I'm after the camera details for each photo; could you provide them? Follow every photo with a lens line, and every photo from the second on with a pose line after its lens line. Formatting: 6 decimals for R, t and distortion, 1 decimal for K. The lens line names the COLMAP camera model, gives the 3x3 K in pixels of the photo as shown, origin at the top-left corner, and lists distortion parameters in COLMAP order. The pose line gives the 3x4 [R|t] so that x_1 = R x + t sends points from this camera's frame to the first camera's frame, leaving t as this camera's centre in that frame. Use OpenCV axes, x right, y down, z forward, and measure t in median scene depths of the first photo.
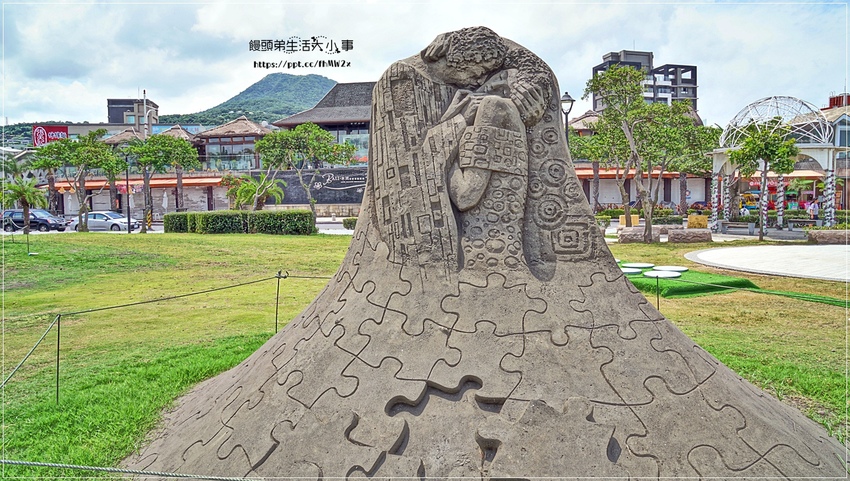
lens RADIAL K [[595.6, 0, 422.6], [0, 595.6, 240.2], [0, 0, 1]] dist [-0.110426, 0.060236]
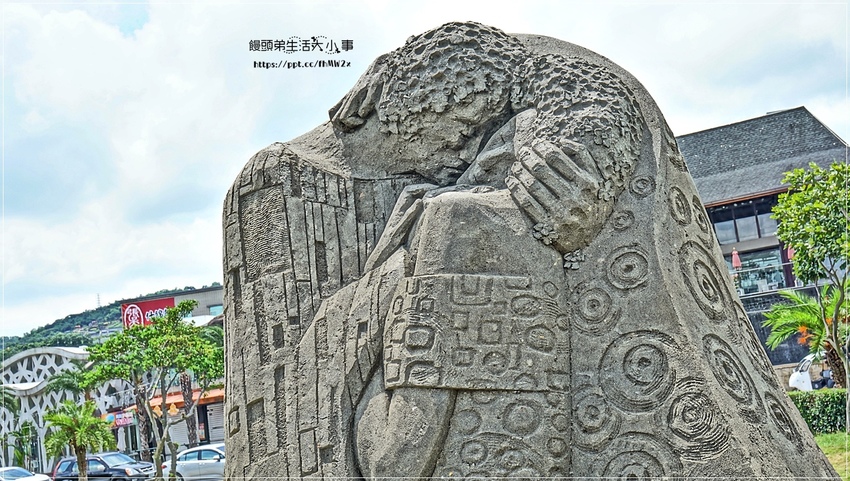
lens RADIAL K [[1136.5, 0, 424.4], [0, 1136.5, 244.4], [0, 0, 1]] dist [0.028743, 0.000000]
pose [[0.928389, -0.156306, -0.337139, 0.340955], [0.094377, 0.976665, -0.192919, -0.066667], [0.359426, 0.147286, 0.921477, 0.302874]]
